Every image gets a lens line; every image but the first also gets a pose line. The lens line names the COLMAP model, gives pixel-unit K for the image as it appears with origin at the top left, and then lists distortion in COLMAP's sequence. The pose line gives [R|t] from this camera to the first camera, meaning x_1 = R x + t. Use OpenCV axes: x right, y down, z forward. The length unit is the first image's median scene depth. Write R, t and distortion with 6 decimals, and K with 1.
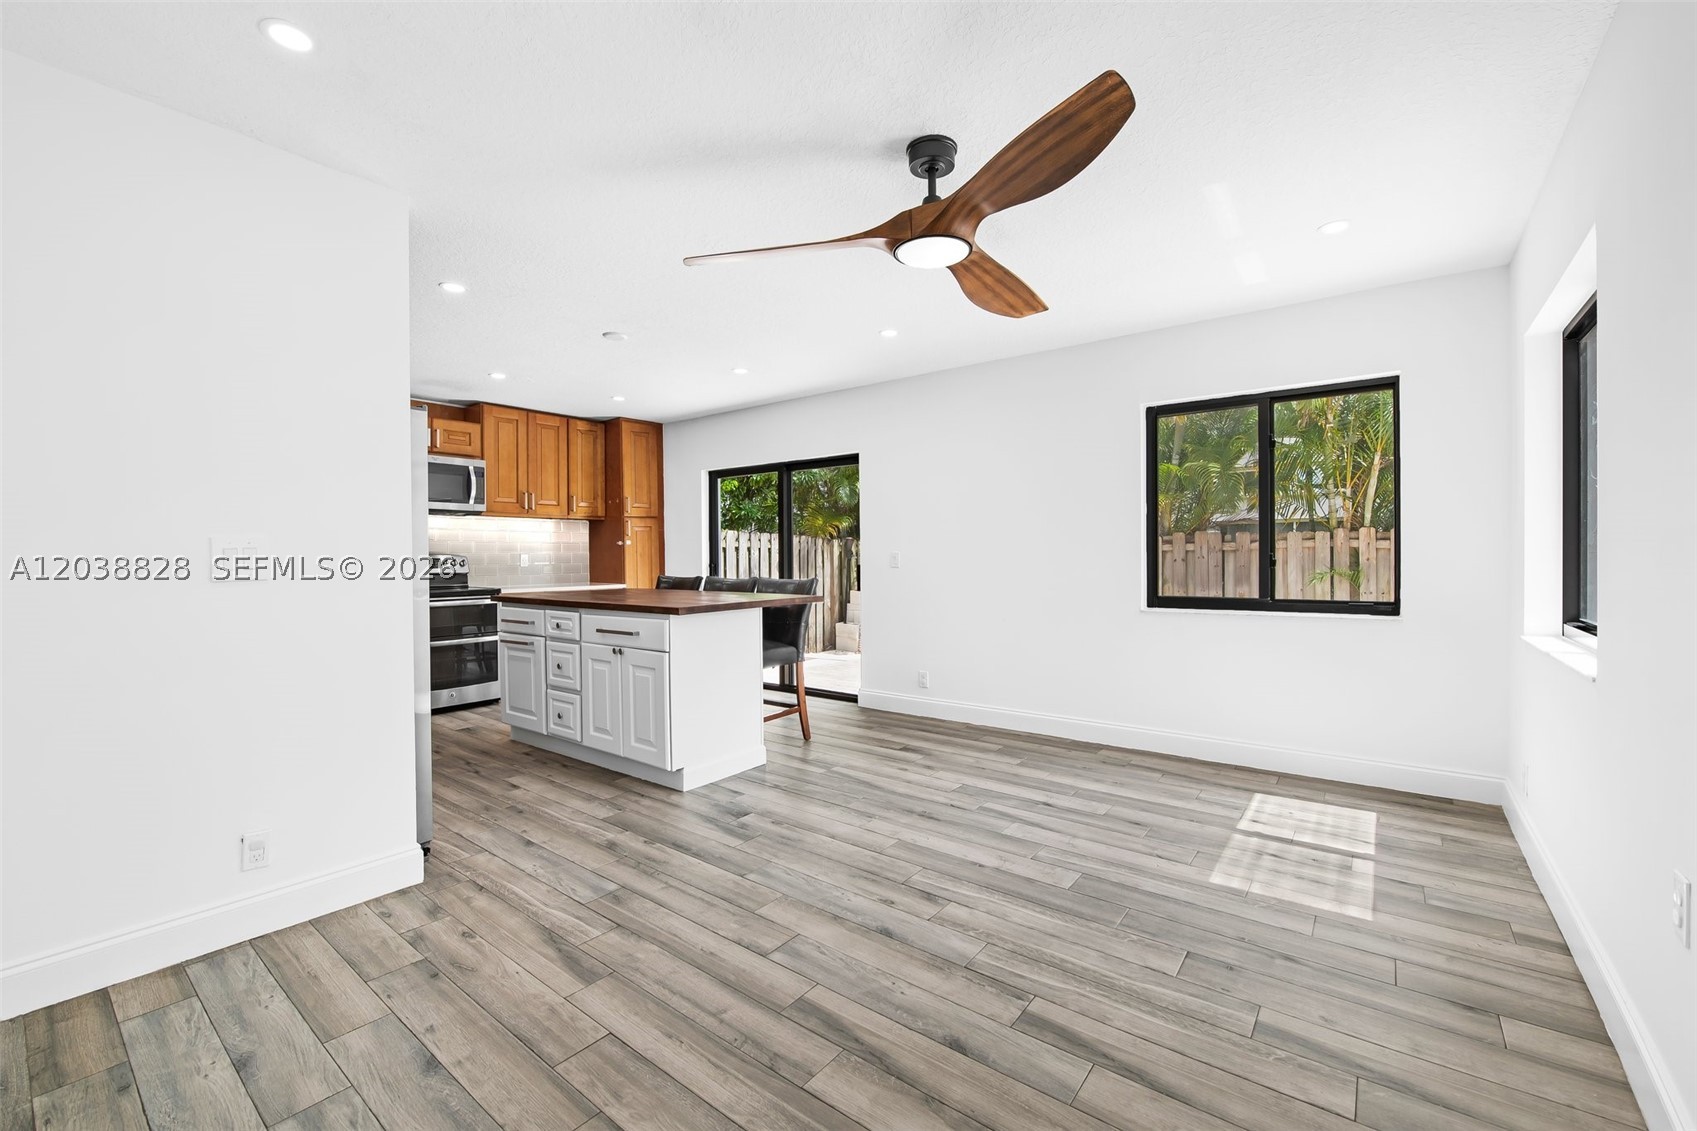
lens RADIAL K [[702.7, 0, 836.3], [0, 702.7, 568.8], [0, 0, 1]] dist [-0.007383, -0.001742]
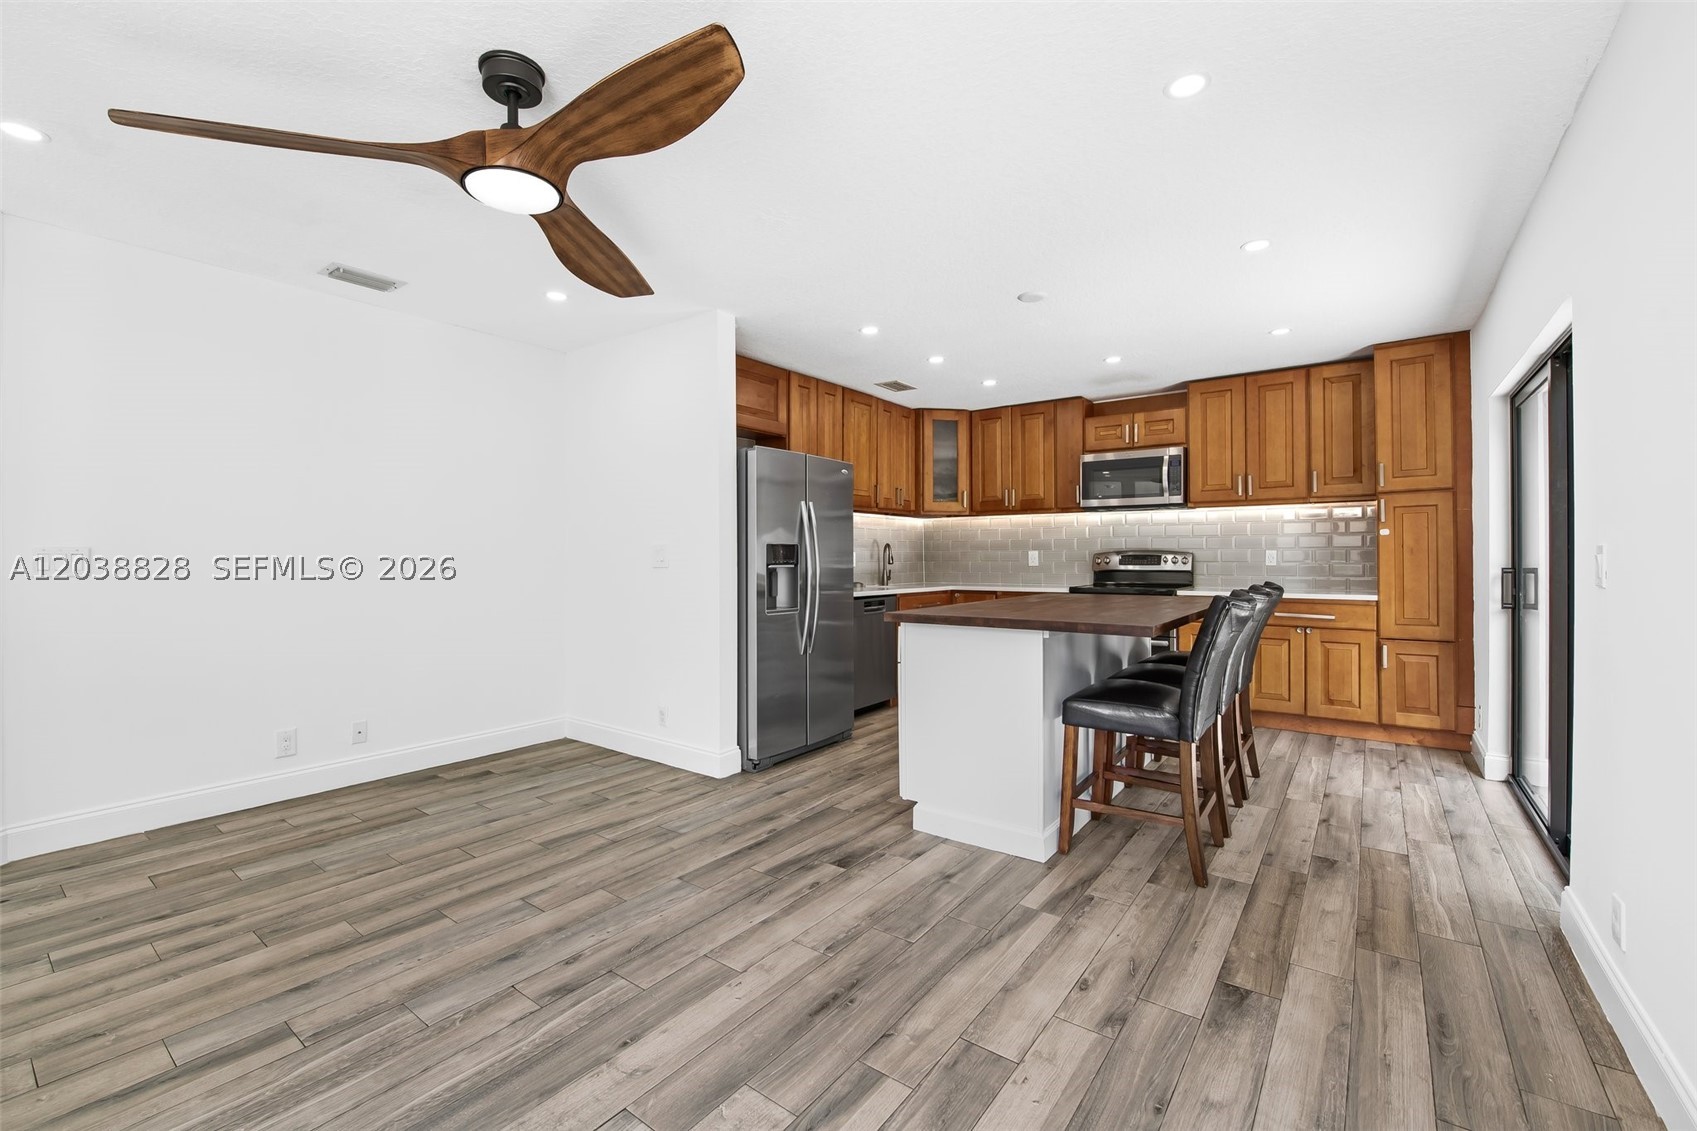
lens RADIAL K [[702.7, 0, 853.7], [0, 702.7, 555.0], [0, 0, 1]] dist [-0.007383, -0.001742]
pose [[0.028282, 0.007283, -0.999573, 0.862195], [-0.011578, 0.999909, 0.006958, -0.034654], [0.999533, 0.011376, 0.028364, 1.200302]]
